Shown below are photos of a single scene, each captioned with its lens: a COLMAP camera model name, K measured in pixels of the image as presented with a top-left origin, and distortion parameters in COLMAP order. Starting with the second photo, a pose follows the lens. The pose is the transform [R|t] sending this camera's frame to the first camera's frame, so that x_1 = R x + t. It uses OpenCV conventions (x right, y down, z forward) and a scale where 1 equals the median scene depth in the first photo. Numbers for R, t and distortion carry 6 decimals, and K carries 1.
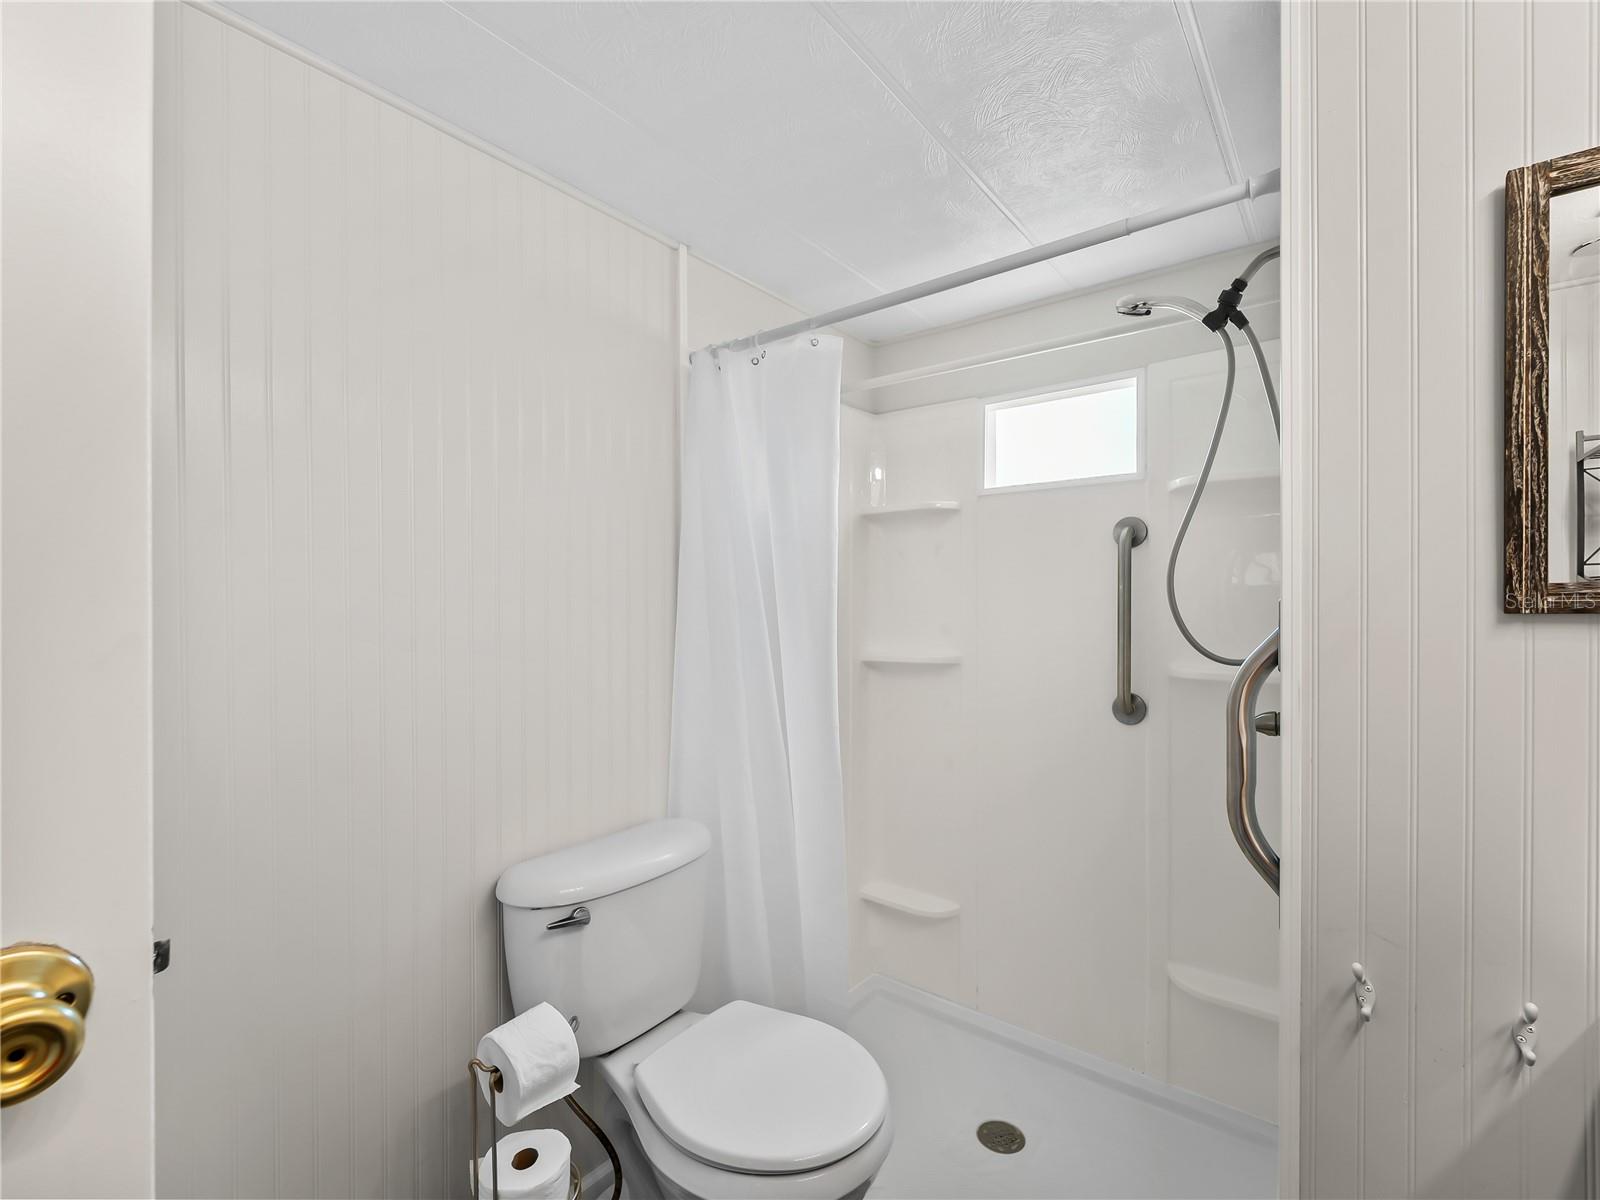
lens RADIAL K [[730.3, 0, 803.6], [0, 730.3, 604.6], [0, 0, 1]] dist [-0.000793, -0.000002]
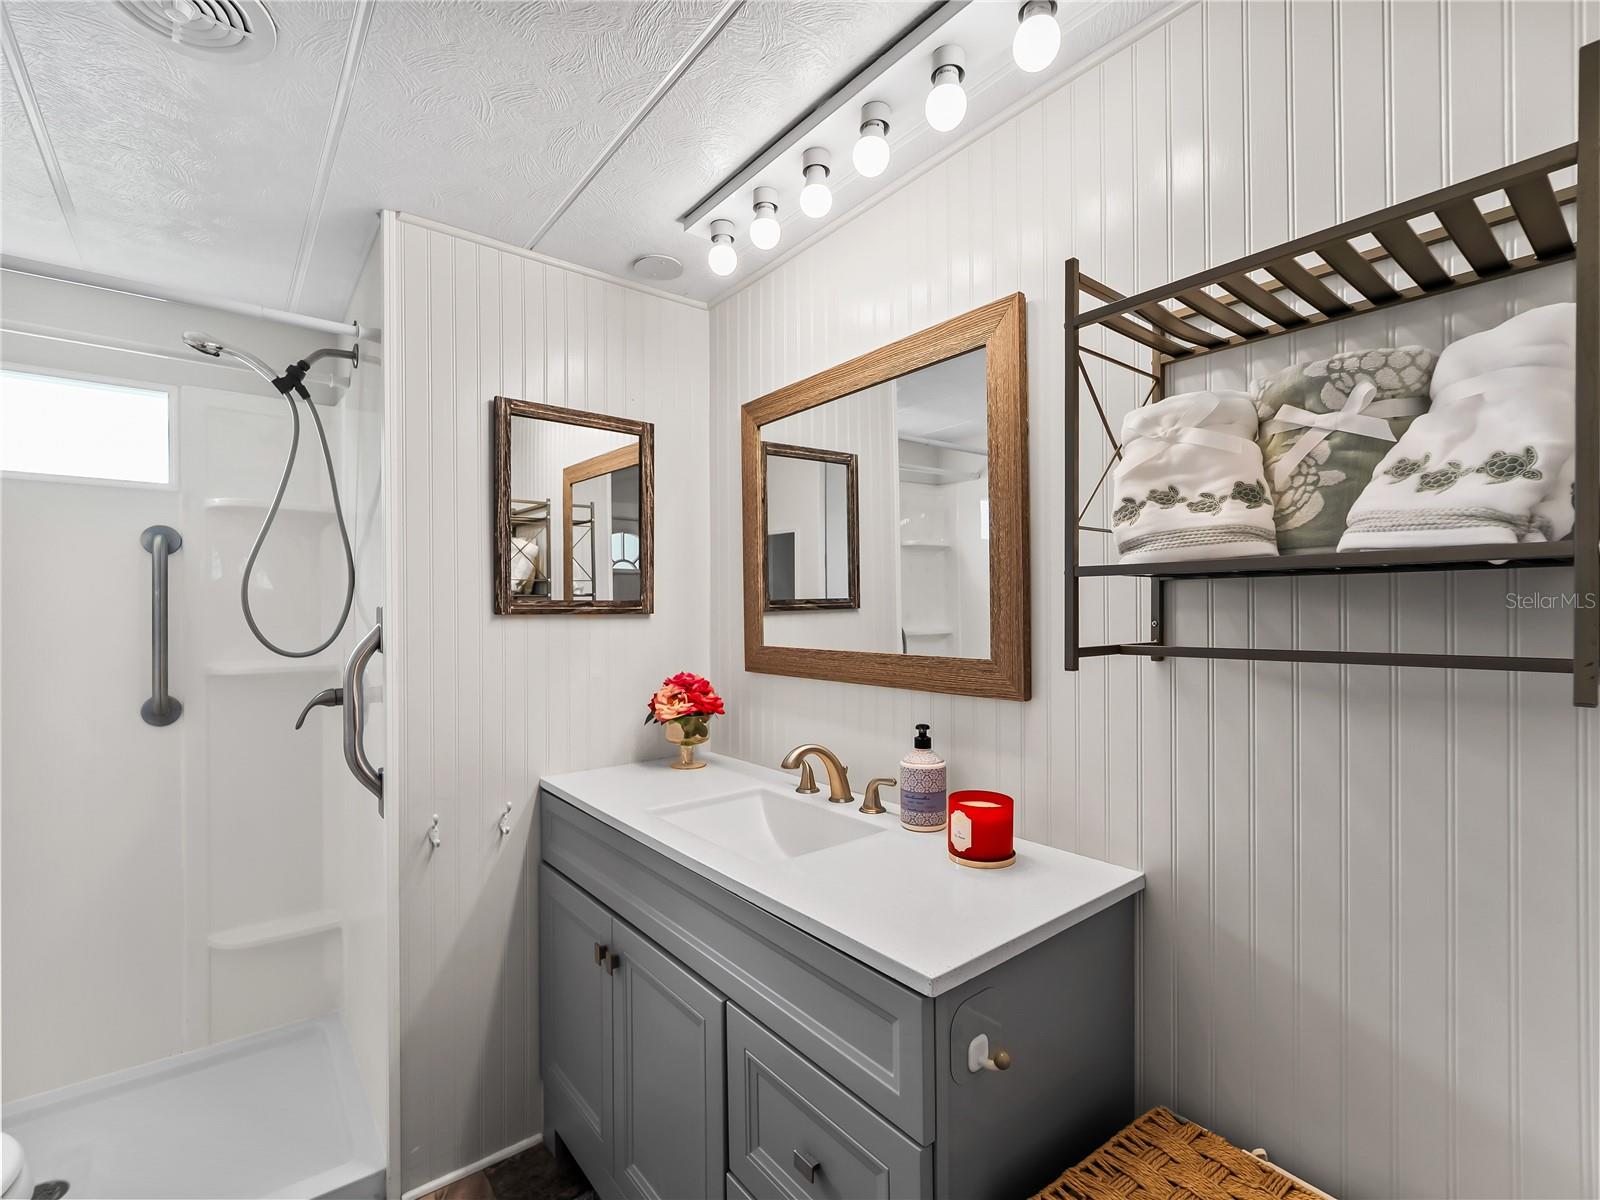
lens RADIAL K [[730.3, 0, 803.6], [0, 730.3, 604.6], [0, 0, 1]] dist [-0.000793, -0.000002]
pose [[0.235307, -0.007514, 0.971892, -0.539366], [0.004572, 0.999968, 0.006624, -0.016296], [-0.971910, 0.002885, 0.235333, -0.204047]]
